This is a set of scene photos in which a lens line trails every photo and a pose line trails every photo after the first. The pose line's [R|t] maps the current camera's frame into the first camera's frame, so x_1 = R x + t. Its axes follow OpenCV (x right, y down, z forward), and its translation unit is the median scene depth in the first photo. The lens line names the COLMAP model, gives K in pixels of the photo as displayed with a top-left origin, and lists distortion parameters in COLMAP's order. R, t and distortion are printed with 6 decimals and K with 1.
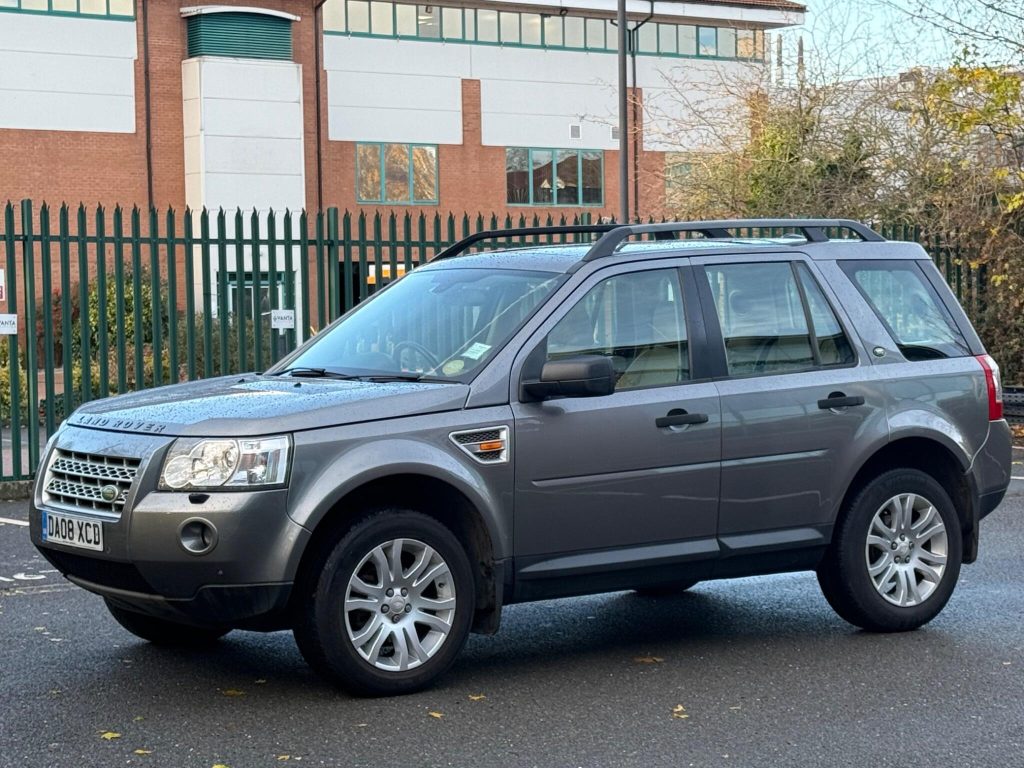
lens RADIAL K [[2686.6, 0, 512.0], [0, 2686.6, 384.0], [0, 0, 1]] dist [0.035237, -1.063704]
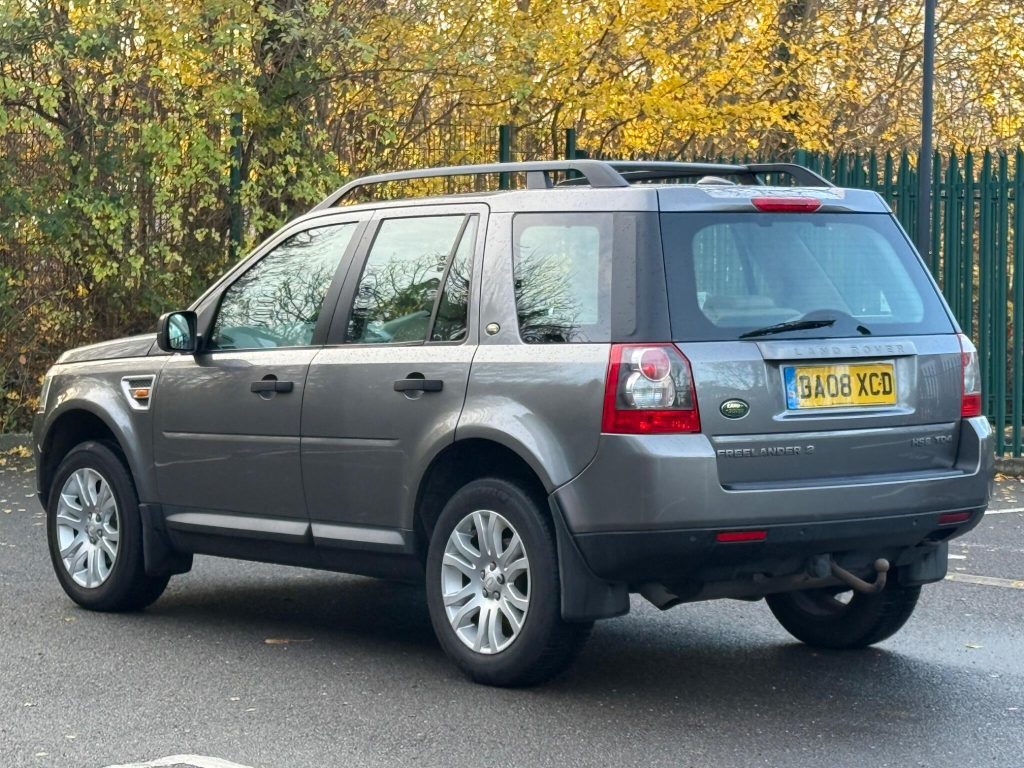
lens RADIAL K [[2686.6, 0, 512.0], [0, 2686.6, 384.0], [0, 0, 1]] dist [0.035237, -1.063704]
pose [[0.065056, 0.060387, -0.996053, 1.030074], [-0.041531, 0.997466, 0.057760, -0.046450], [0.997017, 0.037609, 0.067399, 1.057885]]
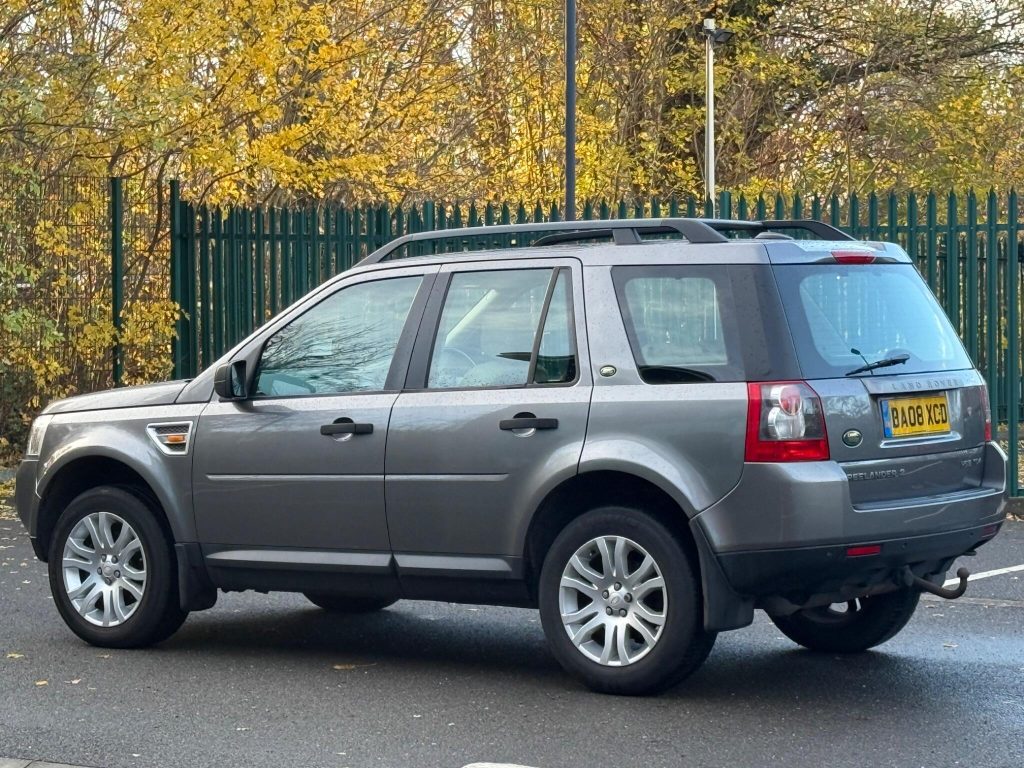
lens RADIAL K [[2686.6, 0, 512.0], [0, 2686.6, 384.0], [0, 0, 1]] dist [0.035237, -1.063704]
pose [[0.317709, 0.040710, -0.947314, 1.058429], [-0.035039, 0.998900, 0.031175, -0.037514], [0.947541, 0.023288, 0.318786, 0.768637]]
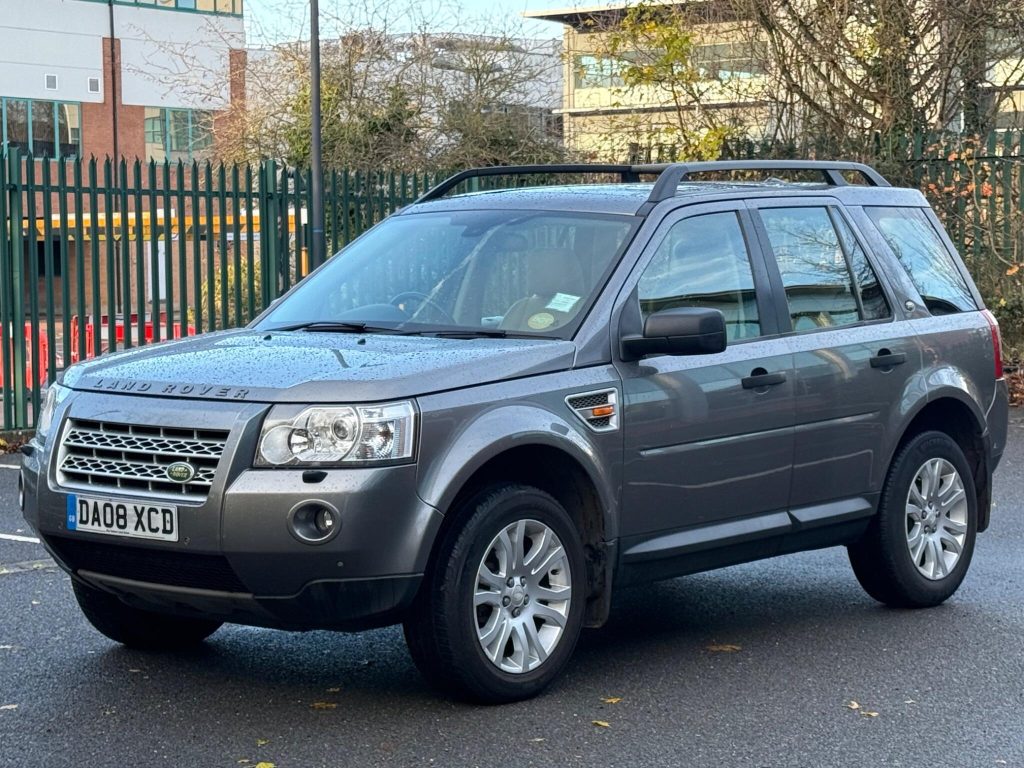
lens RADIAL K [[2613.2, 0, 512.0], [0, 2613.2, 384.0], [0, 0, 1]] dist [0.081754, 0.611633]
pose [[0.967078, -0.006111, 0.254405, -0.248769], [0.002217, 0.999876, 0.015587, 0.000912], [-0.254469, -0.014510, 0.966972, 0.183061]]
